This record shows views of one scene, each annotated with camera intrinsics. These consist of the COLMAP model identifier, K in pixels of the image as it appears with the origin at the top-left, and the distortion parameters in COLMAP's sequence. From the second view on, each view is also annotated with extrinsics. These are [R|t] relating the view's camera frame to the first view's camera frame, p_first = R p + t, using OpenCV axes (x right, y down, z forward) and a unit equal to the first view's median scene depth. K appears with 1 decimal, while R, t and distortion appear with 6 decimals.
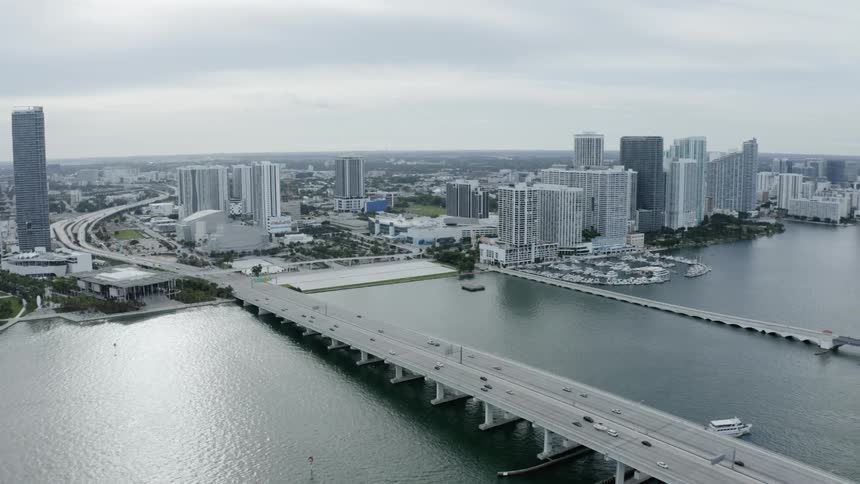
lens RADIAL K [[687.9, 0, 430.0], [0, 687.9, 242.0], [0, 0, 1]] dist [-0.187420, 0.016253]
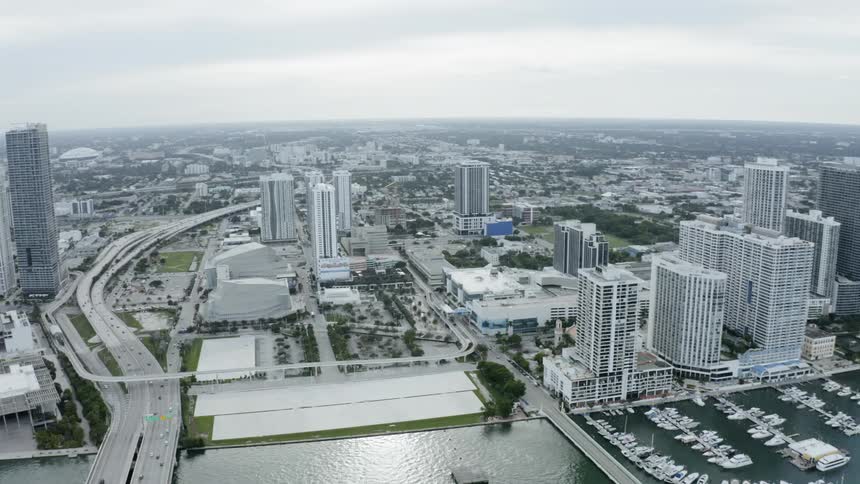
lens RADIAL K [[687.9, 0, 430.0], [0, 687.9, 242.0], [0, 0, 1]] dist [-0.187420, 0.016253]
pose [[0.946748, 0.055692, -0.317122, 0.154340], [-0.039114, 0.997526, 0.058410, -0.125610], [0.319590, -0.042896, 0.946584, 0.356537]]
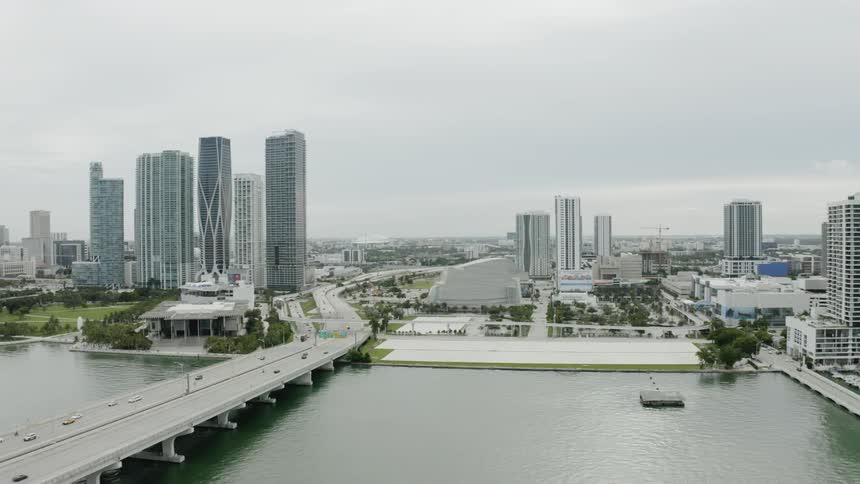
lens RADIAL K [[687.9, 0, 430.0], [0, 687.9, 242.0], [0, 0, 1]] dist [-0.187420, 0.016253]
pose [[0.730461, 0.006947, -0.682919, 0.191558], [-0.090085, 0.992191, -0.086264, 0.012282], [0.676987, 0.124533, 0.725383, 0.439659]]
